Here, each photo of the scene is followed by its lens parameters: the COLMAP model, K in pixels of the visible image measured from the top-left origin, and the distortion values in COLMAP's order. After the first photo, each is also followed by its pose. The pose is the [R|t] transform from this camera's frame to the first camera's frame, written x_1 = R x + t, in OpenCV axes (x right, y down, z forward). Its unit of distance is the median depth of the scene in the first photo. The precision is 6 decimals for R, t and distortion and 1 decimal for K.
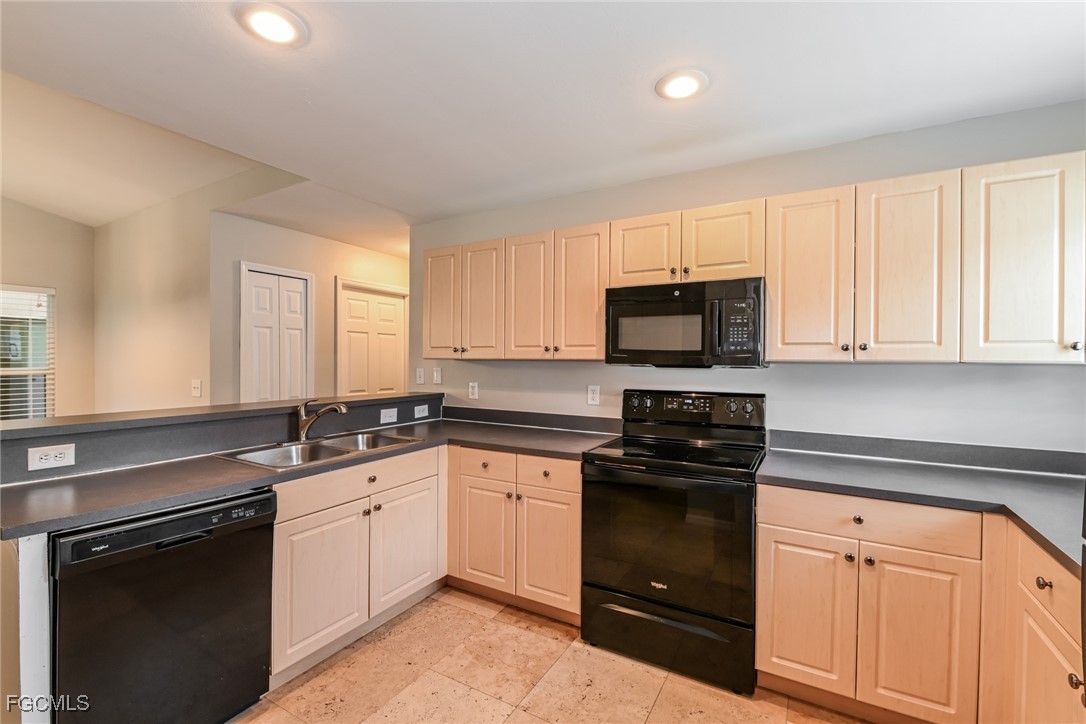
lens RADIAL K [[467.0, 0, 541.4], [0, 467.0, 359.7], [0, 0, 1]] dist [0.000015, 0.000183]
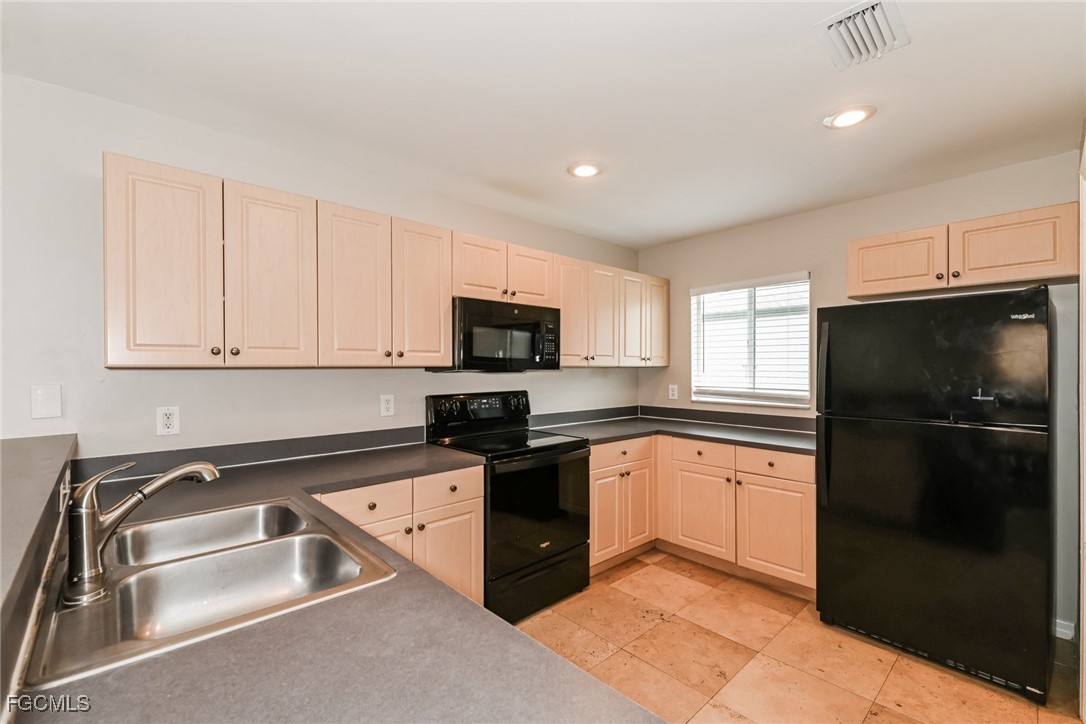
lens RADIAL K [[467.0, 0, 539.6], [0, 467.0, 366.6], [0, 0, 1]] dist [0.000015, 0.000183]
pose [[0.287101, -0.008260, 0.957865, -0.833386], [0.002304, 0.999966, 0.007932, -0.007321], [-0.957898, -0.000070, 0.287110, 0.567584]]
